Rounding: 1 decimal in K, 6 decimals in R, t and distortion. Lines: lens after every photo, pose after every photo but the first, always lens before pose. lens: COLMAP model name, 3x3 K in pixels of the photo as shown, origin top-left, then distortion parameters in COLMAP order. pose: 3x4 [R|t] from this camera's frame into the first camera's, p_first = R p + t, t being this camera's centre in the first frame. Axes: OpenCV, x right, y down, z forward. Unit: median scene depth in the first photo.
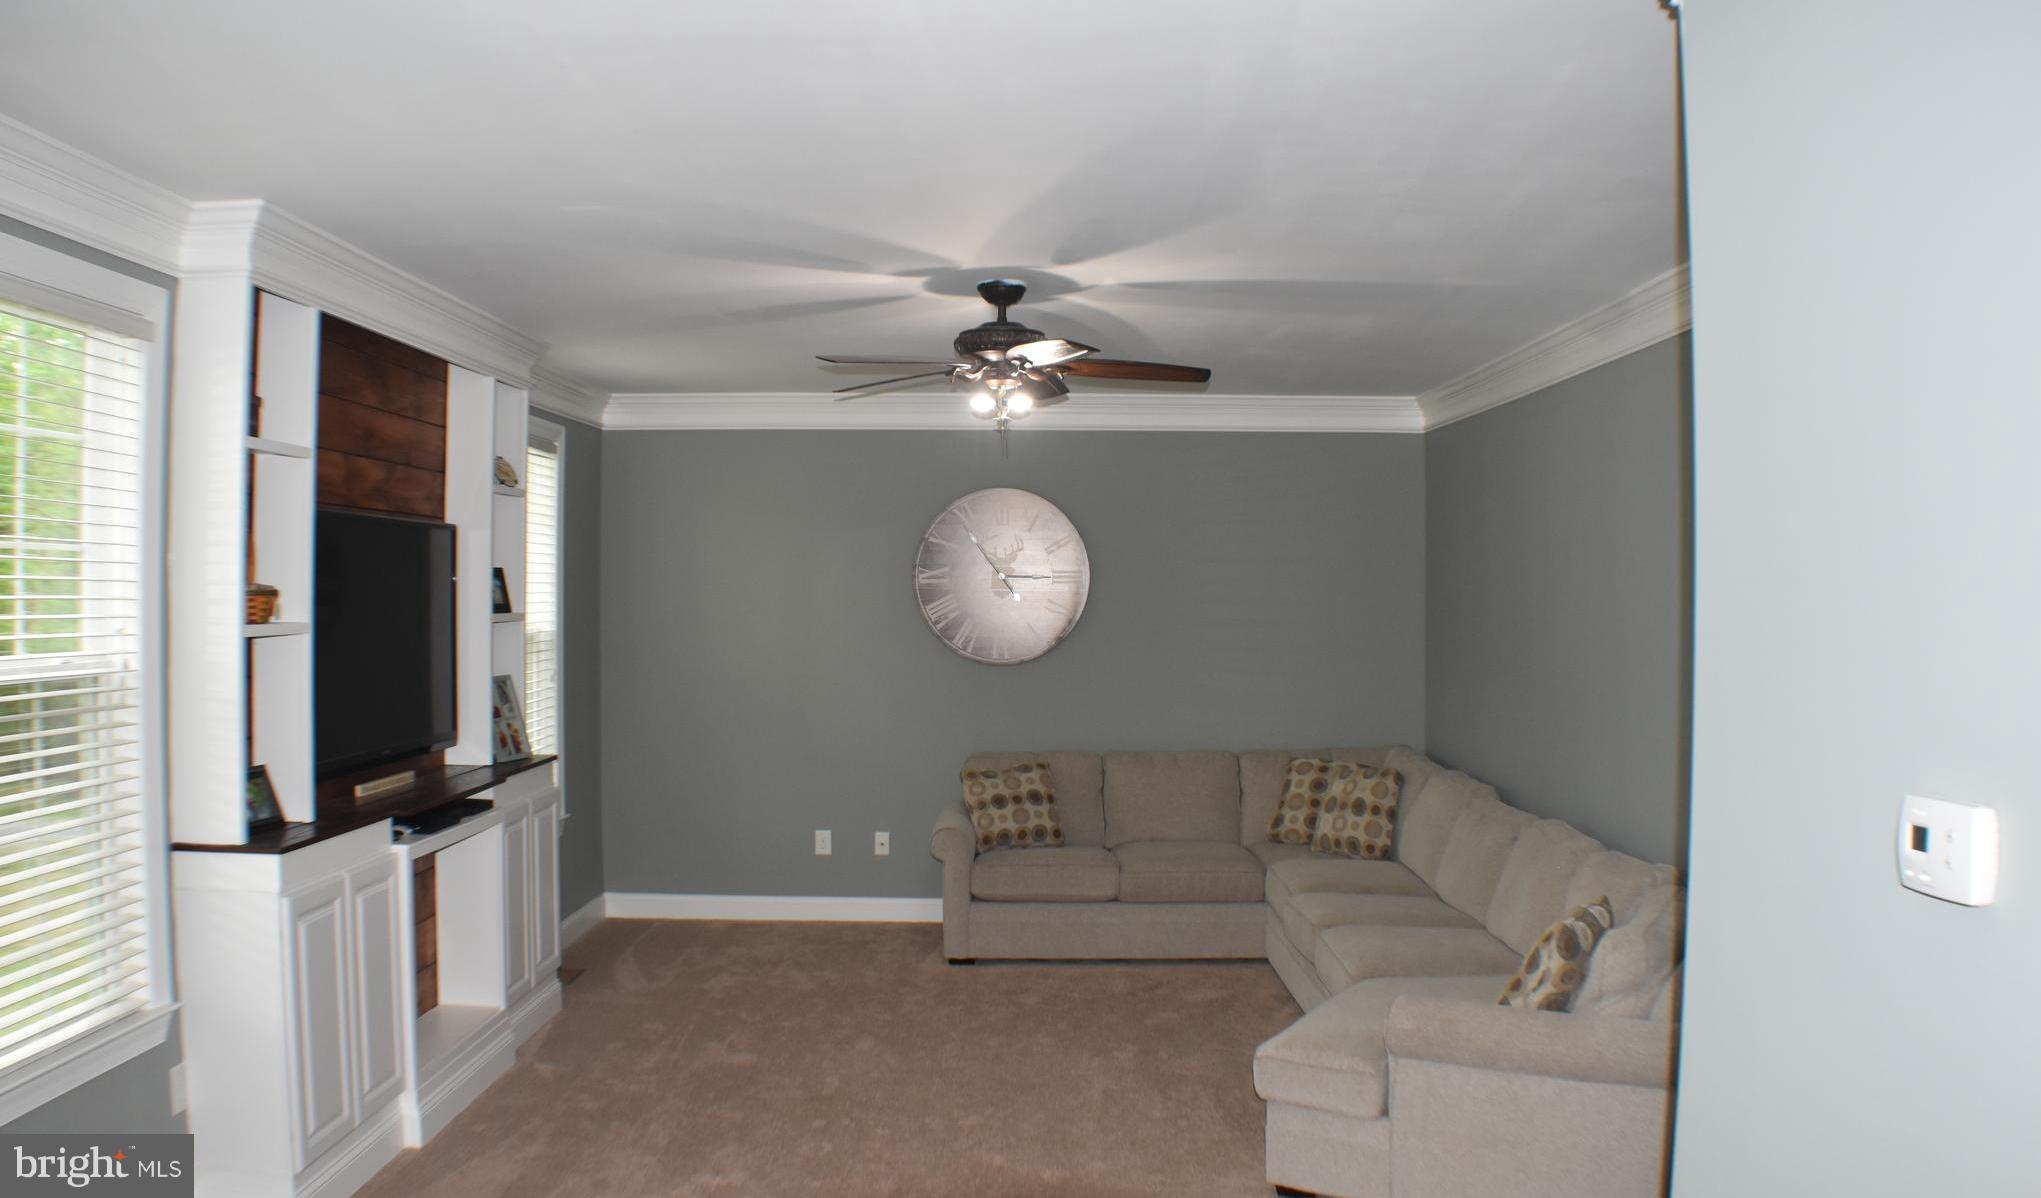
lens RADIAL K [[1573.7, 0, 1018.9], [0, 1573.7, 566.8], [0, 0, 1]] dist [-0.200191, 0.057348]
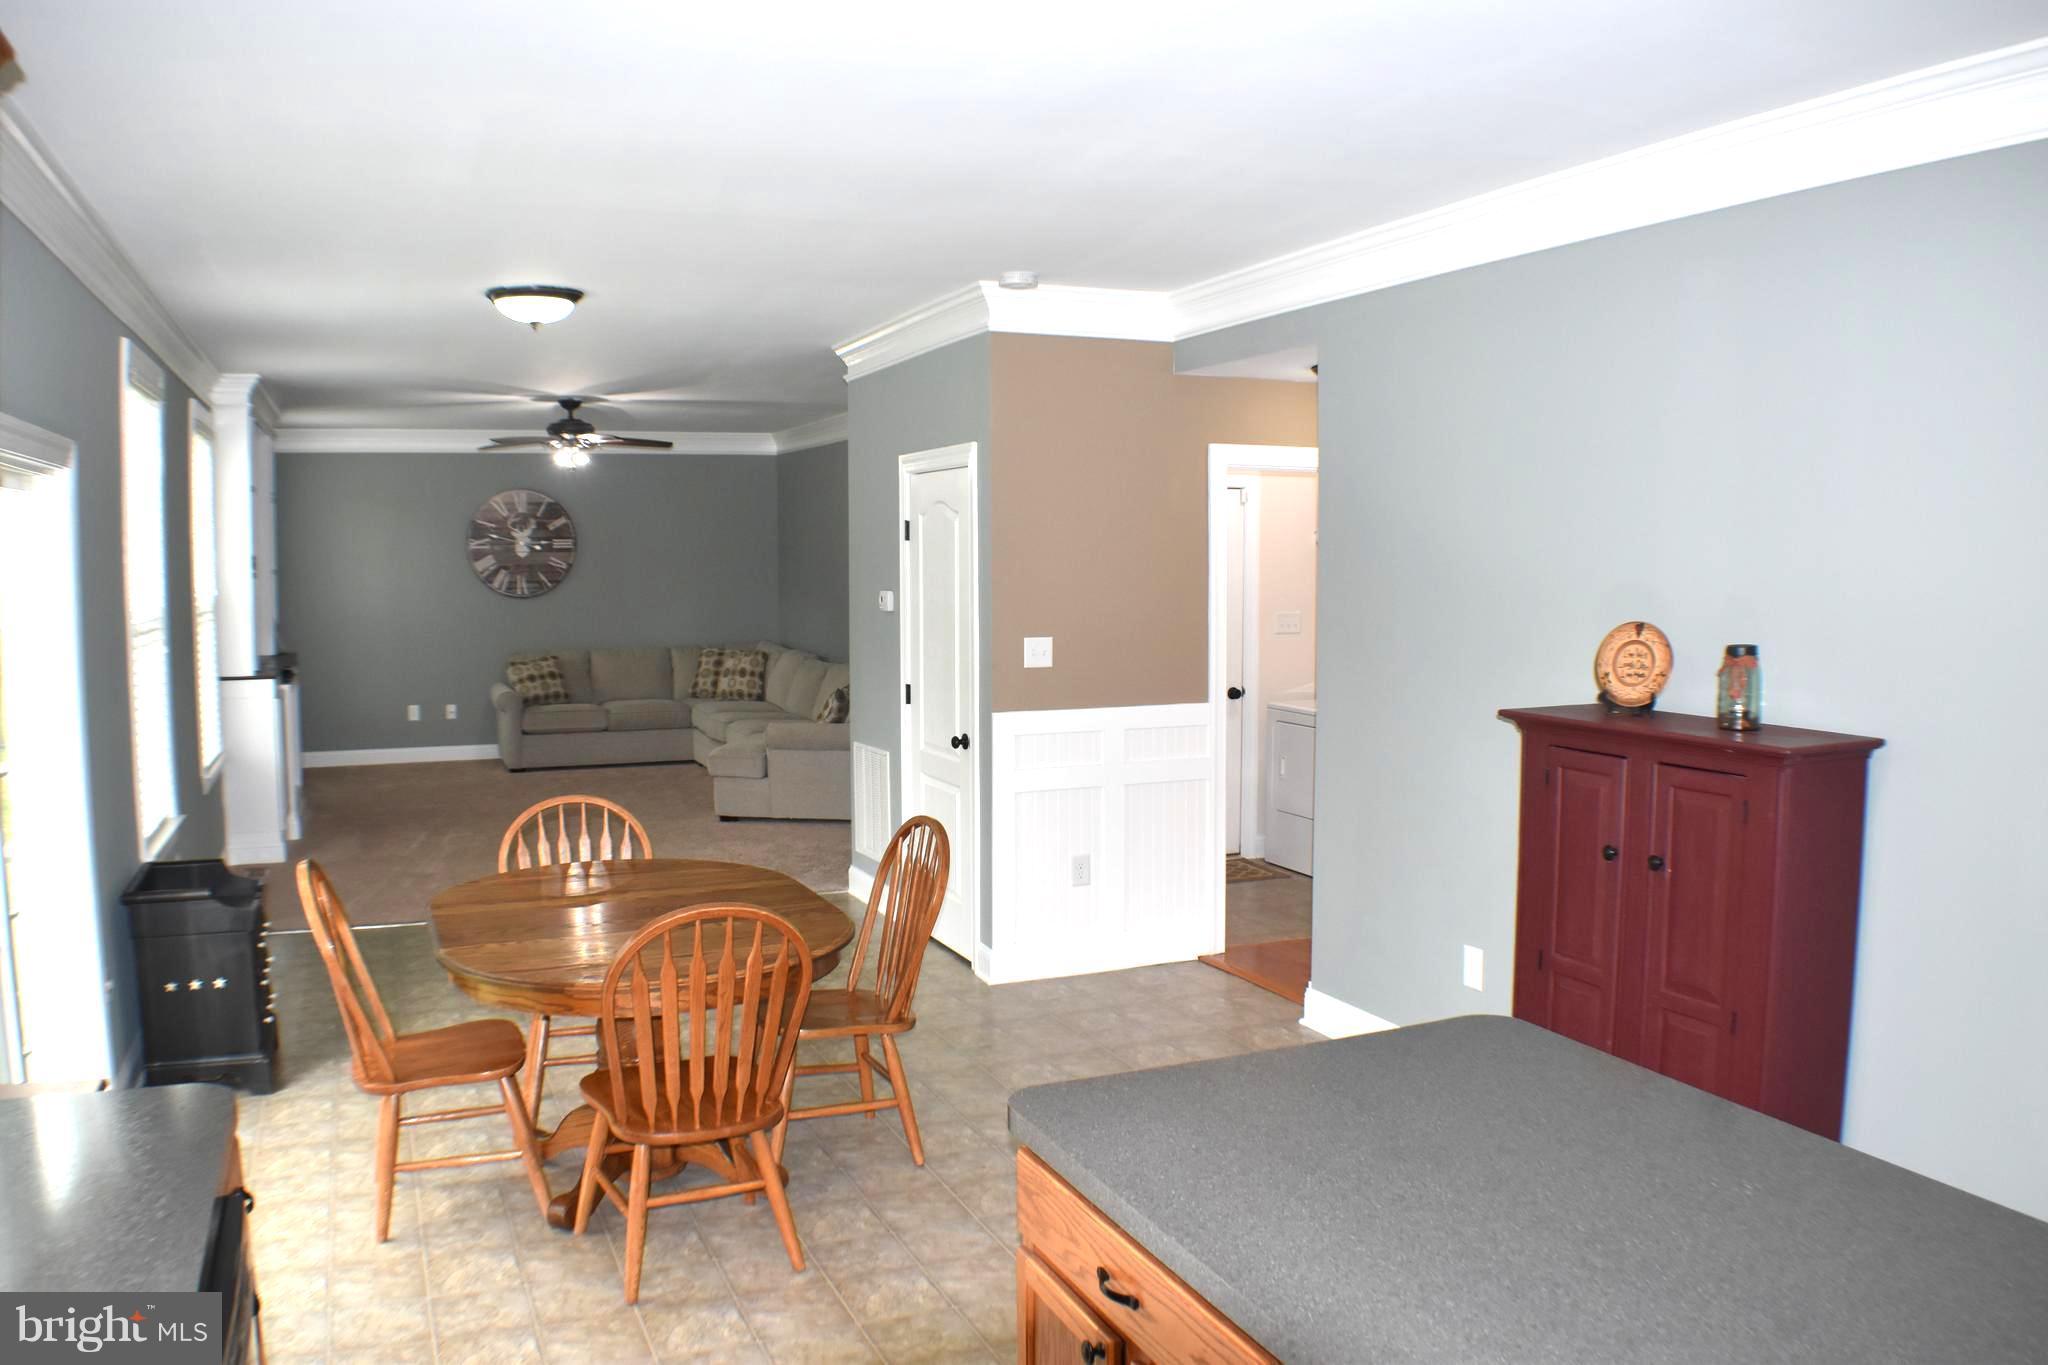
lens RADIAL K [[1613.2, 0, 960.7], [0, 1613.2, 686.2], [0, 0, 1]] dist [-0.141419, 0.004699]
pose [[0.933989, -0.039740, 0.355084, -0.244983], [0.004721, 0.995081, 0.098948, -0.011372], [-0.357269, -0.090740, 0.929583, -0.970811]]
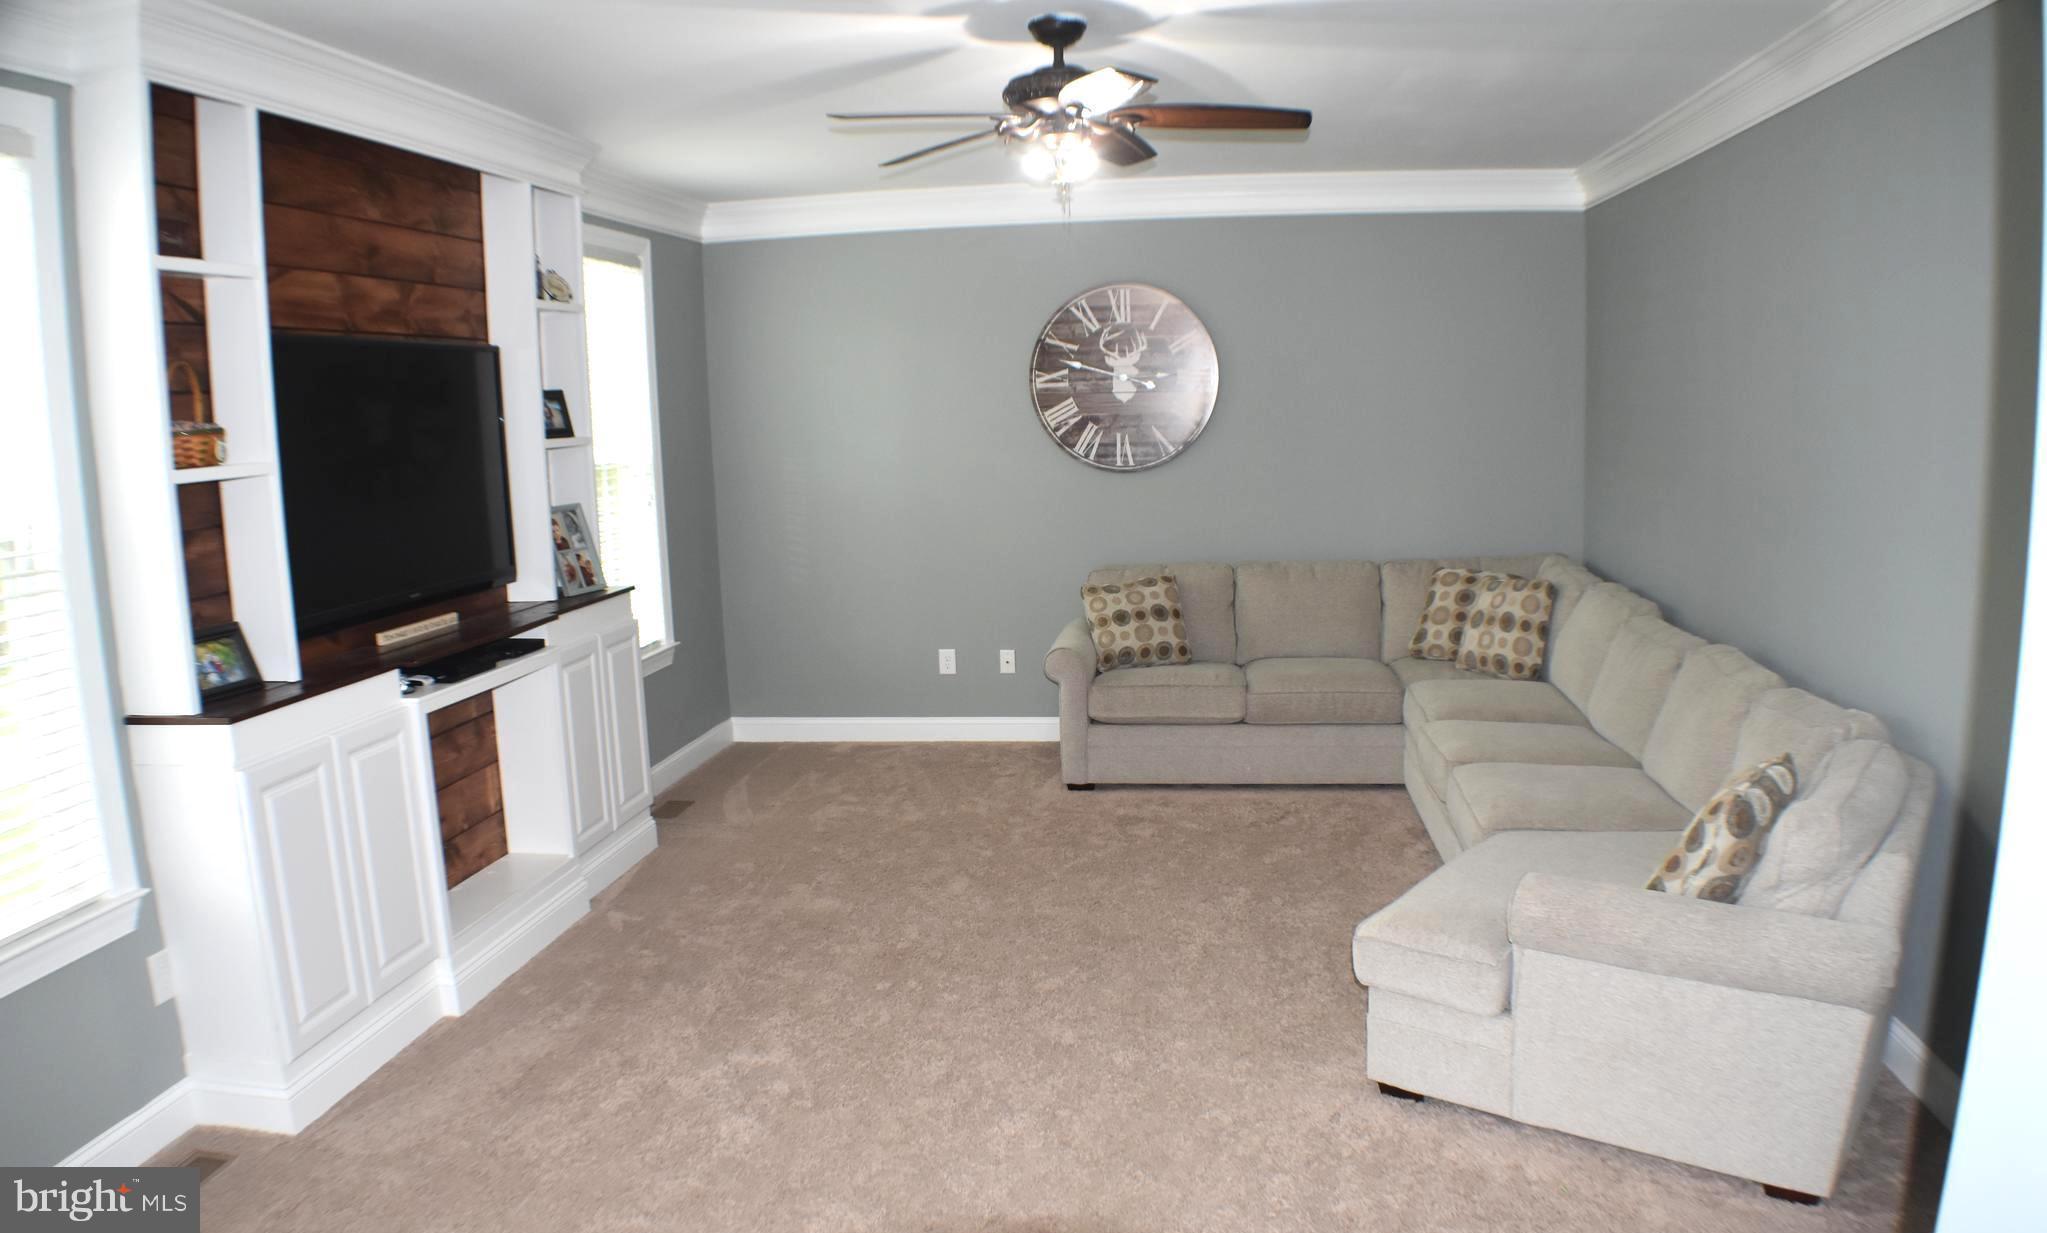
lens RADIAL K [[1440.6, 0, 1030.9], [0, 1440.6, 668.2], [0, 0, 1]] dist [-0.179778, 0.006357]
pose [[0.991555, -0.010427, -0.129269, 0.058379], [0.035415, 0.980647, 0.192553, 0.013402], [0.124760, -0.195505, 0.972735, 0.182264]]
